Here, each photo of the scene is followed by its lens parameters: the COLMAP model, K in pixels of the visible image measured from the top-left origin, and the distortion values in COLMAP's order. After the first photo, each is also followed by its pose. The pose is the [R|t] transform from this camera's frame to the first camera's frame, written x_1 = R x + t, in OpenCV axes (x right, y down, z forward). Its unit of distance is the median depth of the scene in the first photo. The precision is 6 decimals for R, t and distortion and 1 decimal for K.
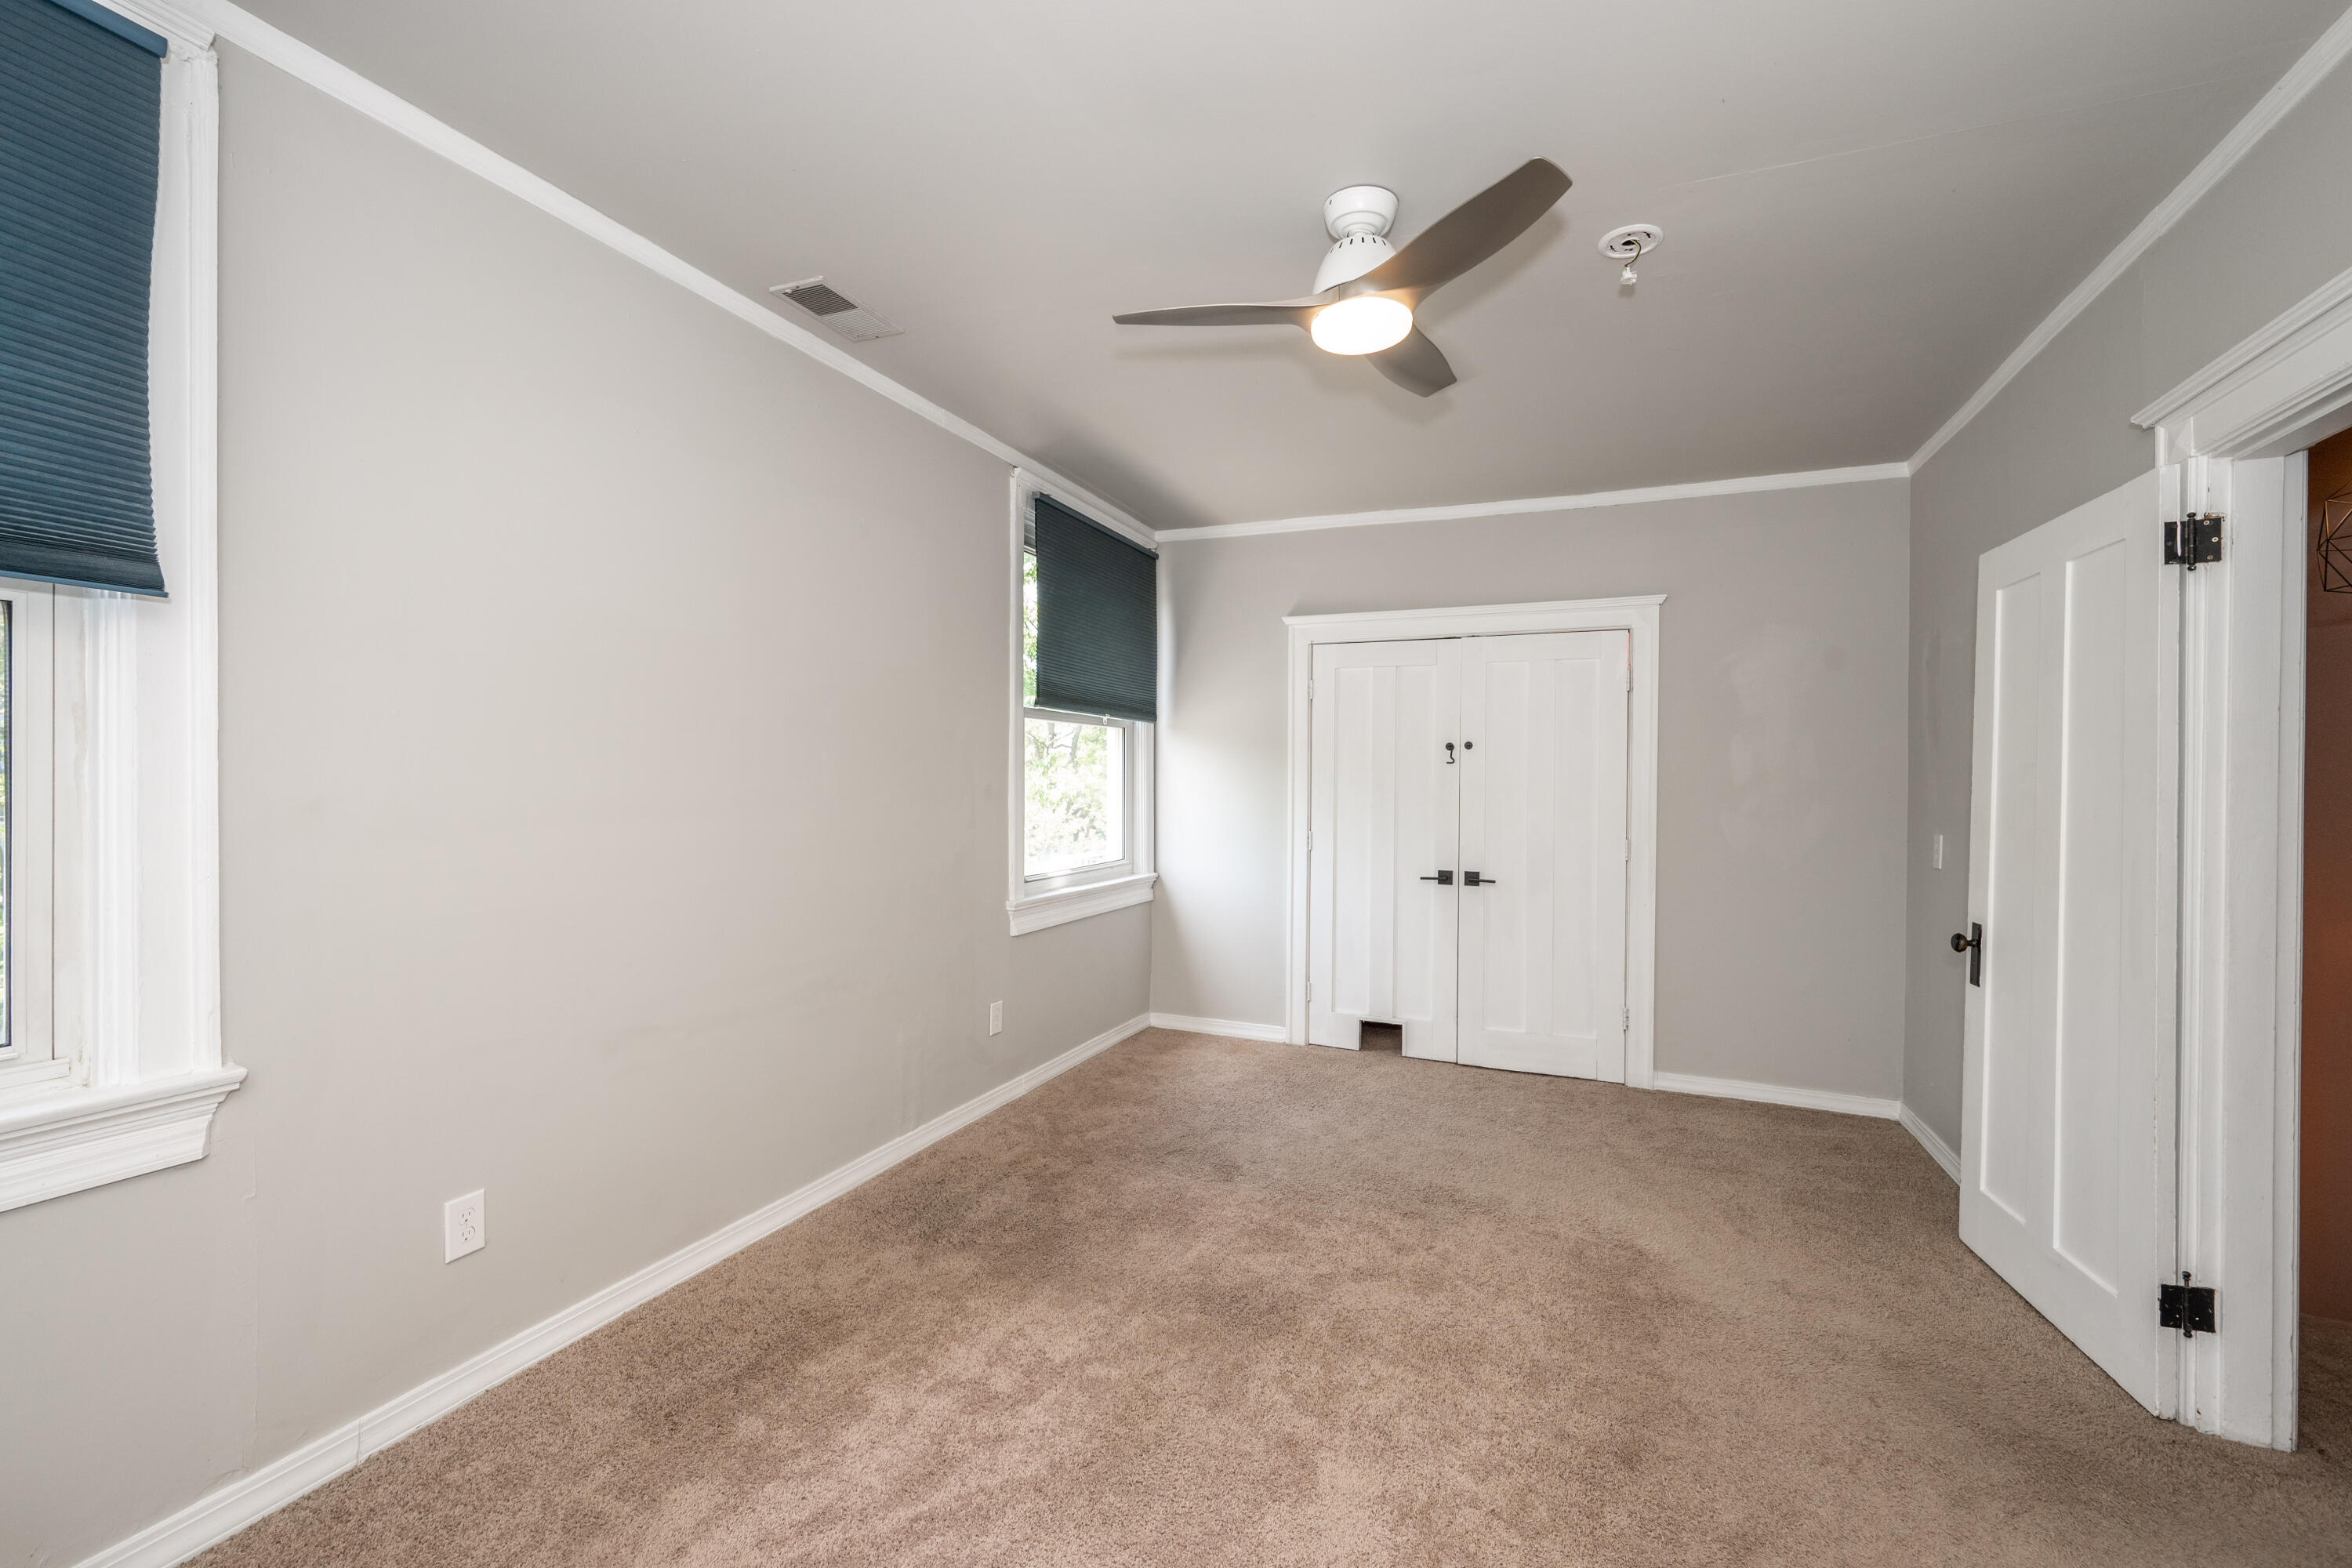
lens RADIAL K [[1011.4, 0, 1175.4], [0, 1011.4, 789.5], [0, 0, 1]] dist [-0.002361, 0.000163]
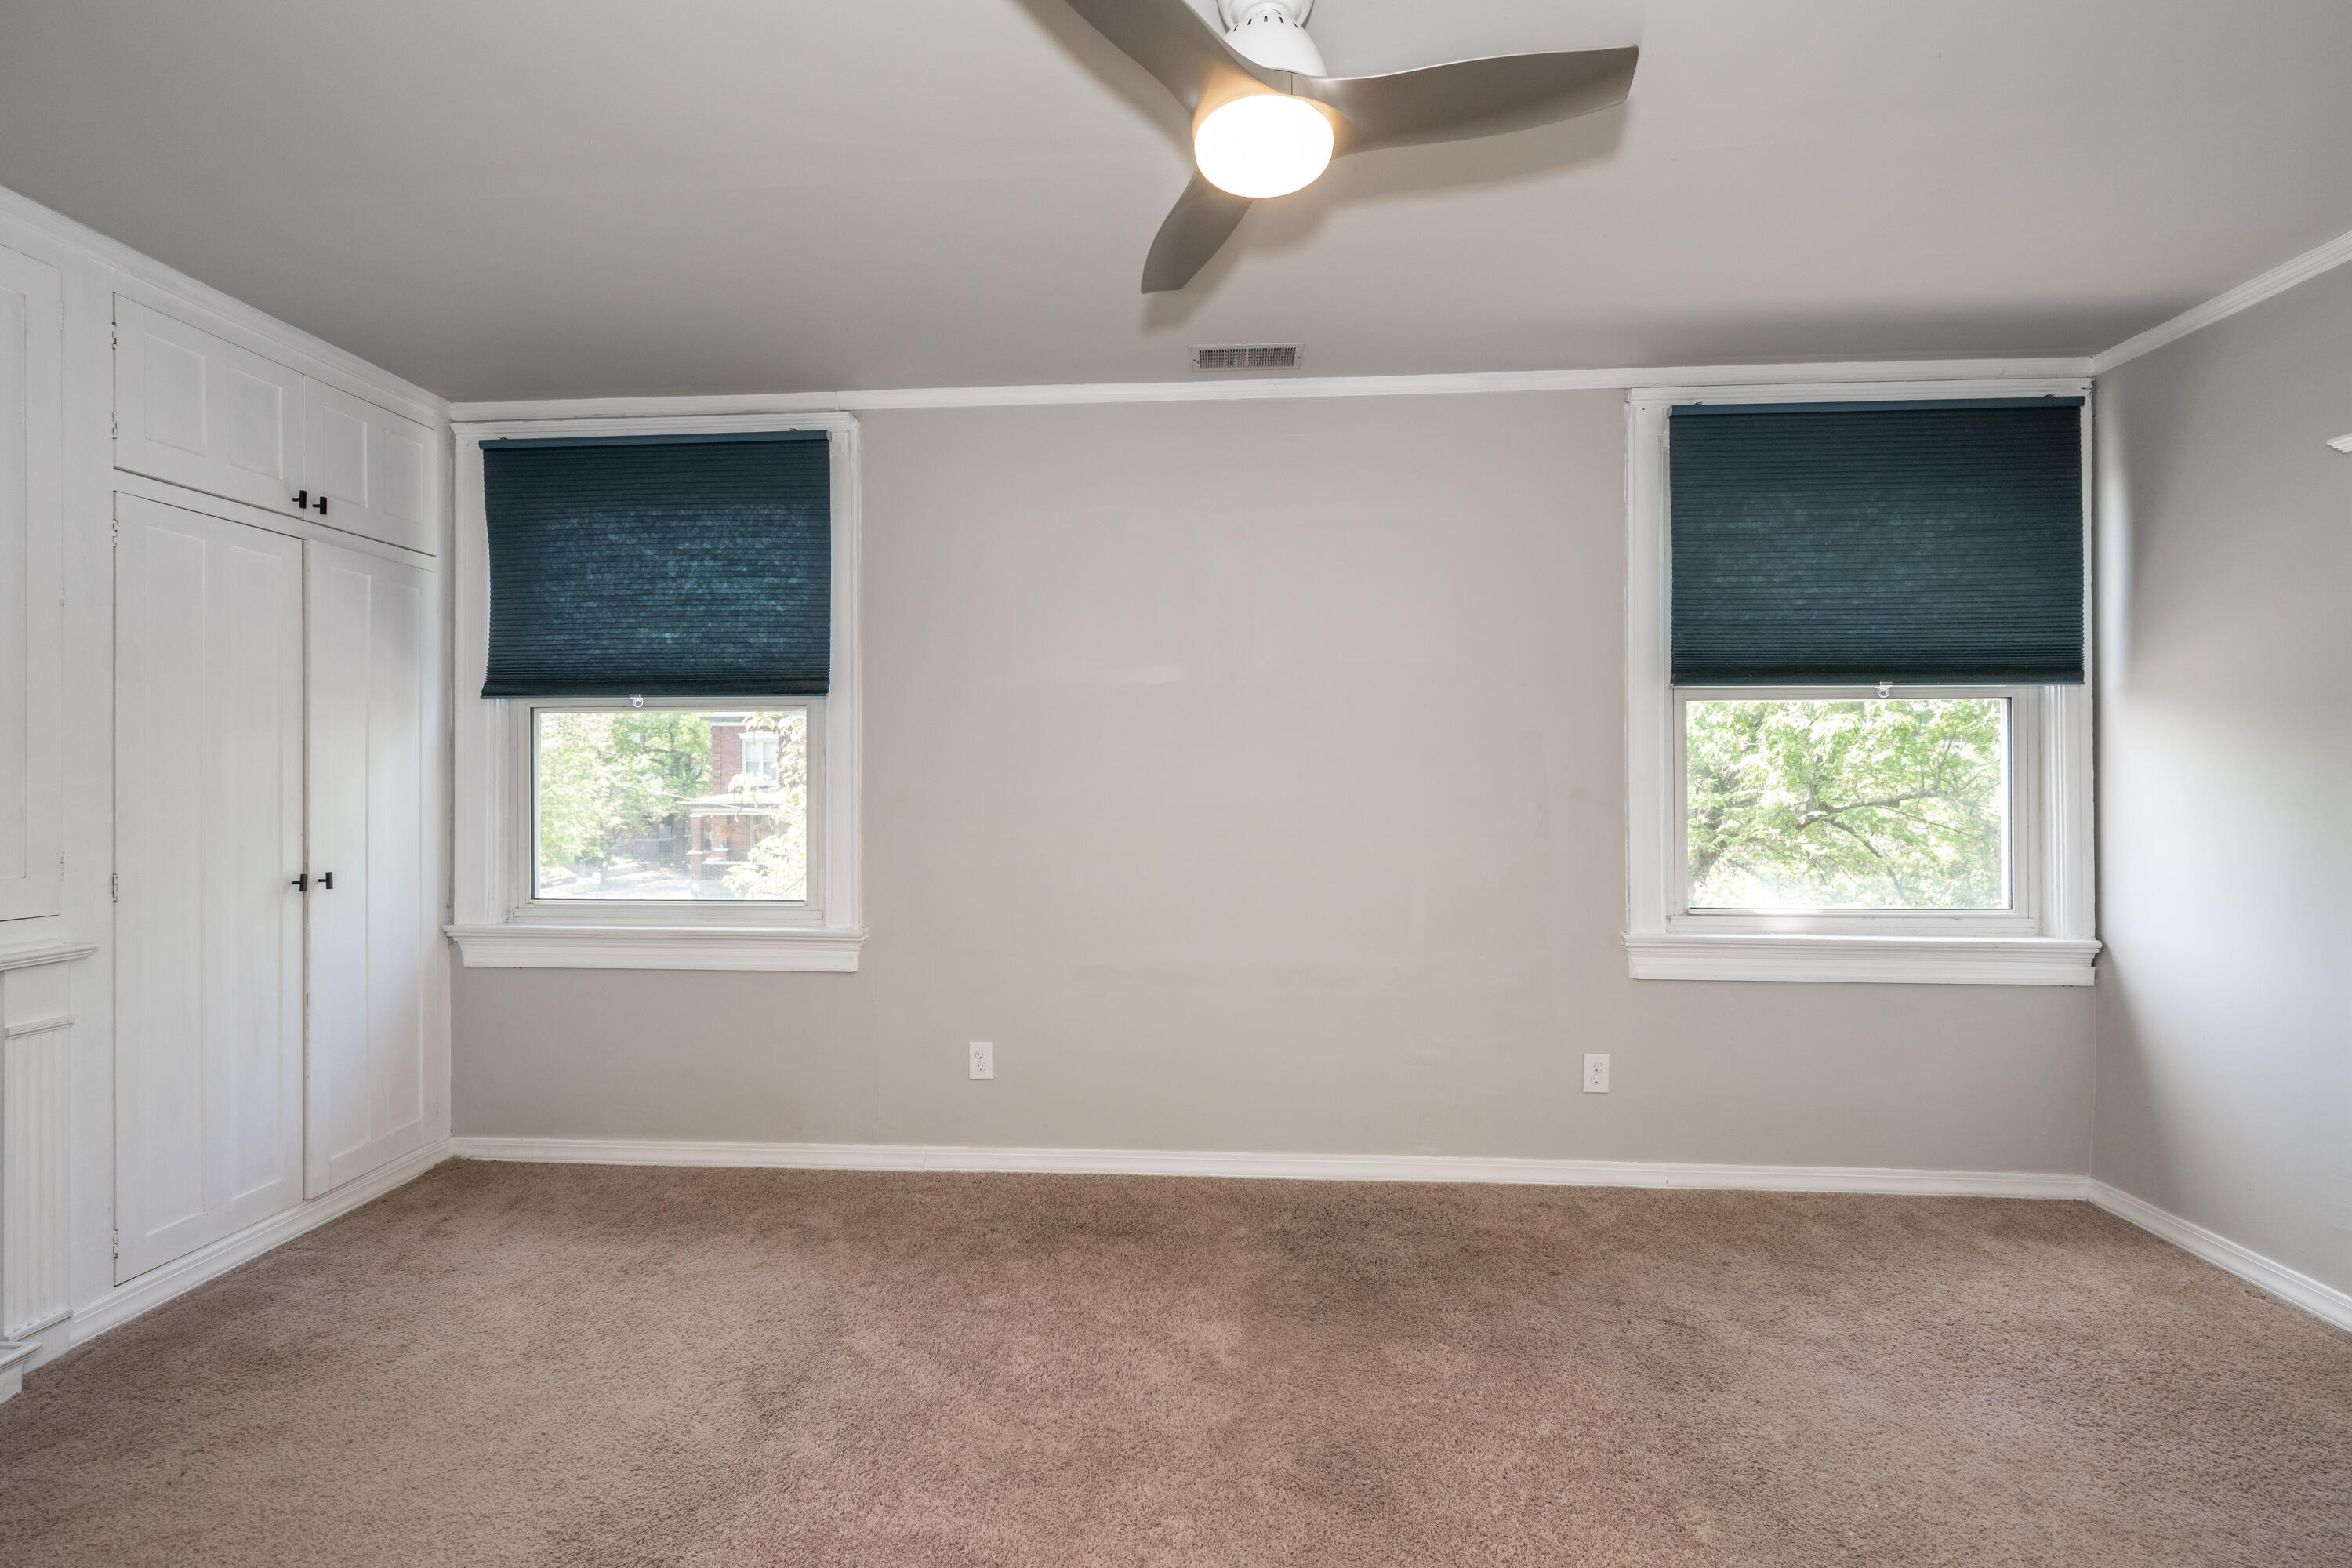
lens RADIAL K [[1011.4, 0, 1177.0], [0, 1011.4, 778.2], [0, 0, 1]] dist [-0.002361, 0.000163]
pose [[0.319108, -0.014977, -0.947600, 0.432568], [-0.008011, 0.999797, -0.018499, 0.005046], [0.947685, 0.013494, 0.318923, 0.365862]]
